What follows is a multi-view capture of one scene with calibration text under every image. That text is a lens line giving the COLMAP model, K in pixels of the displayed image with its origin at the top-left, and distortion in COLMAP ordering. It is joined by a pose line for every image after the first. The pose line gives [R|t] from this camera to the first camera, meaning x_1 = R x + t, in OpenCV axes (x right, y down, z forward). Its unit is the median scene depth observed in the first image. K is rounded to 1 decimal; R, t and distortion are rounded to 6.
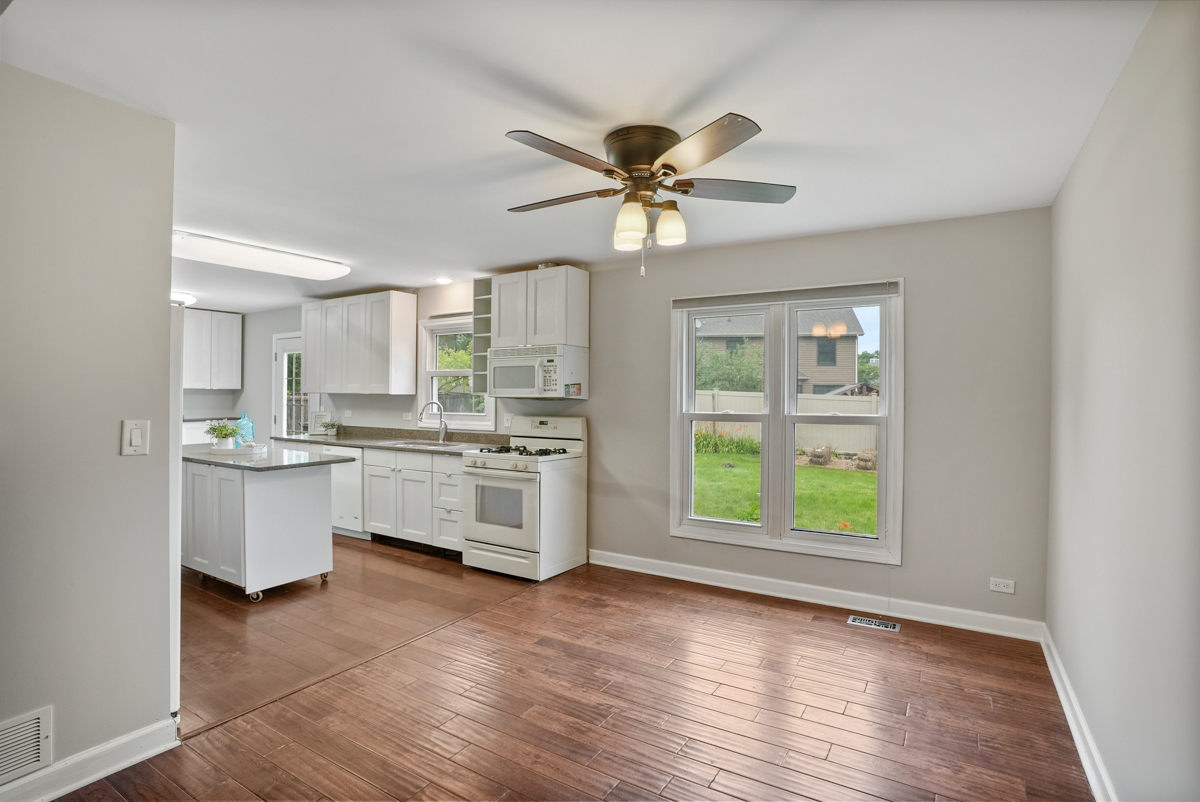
lens RADIAL K [[572.0, 0, 600.0], [0, 572.0, 401.0], [0, 0, 1]] dist [-0.073423, 0.000358]
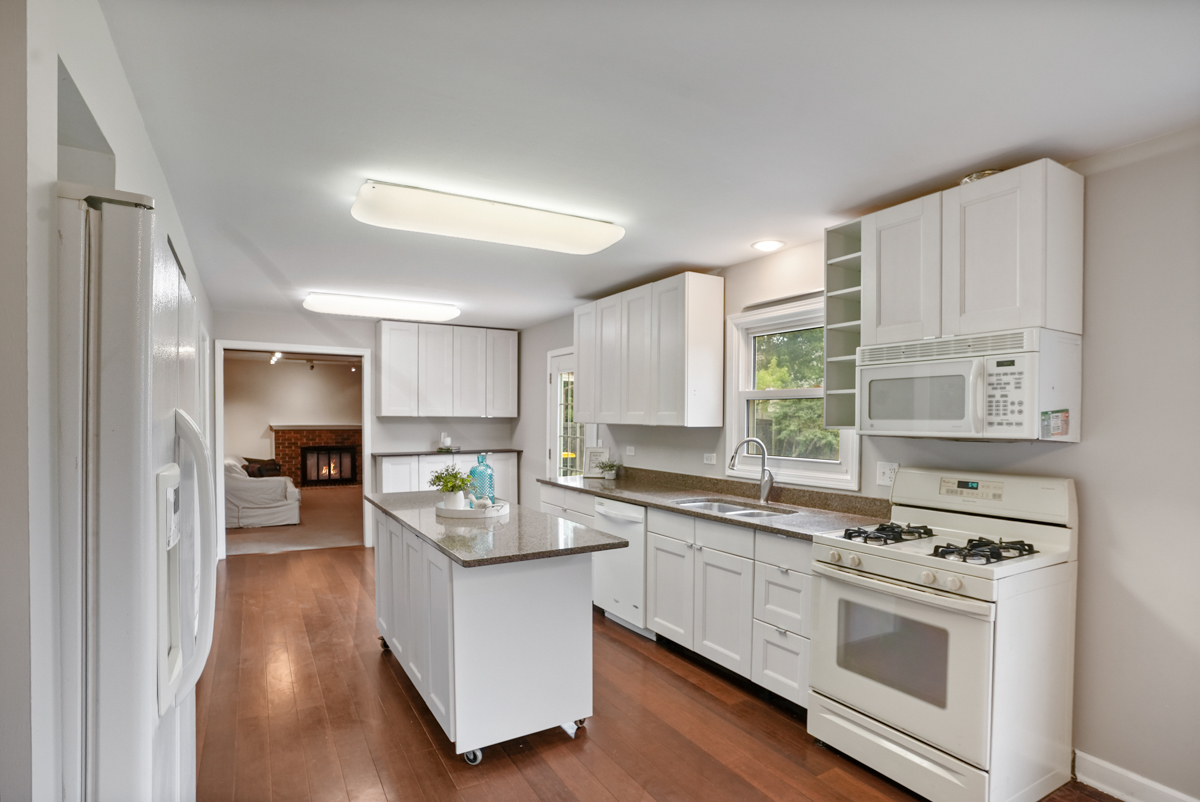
lens RADIAL K [[609.7, 0, 599.6], [0, 609.7, 421.4], [0, 0, 1]] dist [-0.002374, -0.000304]
pose [[0.882159, 0.001379, -0.470951, -0.131547], [-0.005228, 0.999963, -0.006865, -0.014019], [0.470924, 0.008519, 0.882133, 0.343024]]
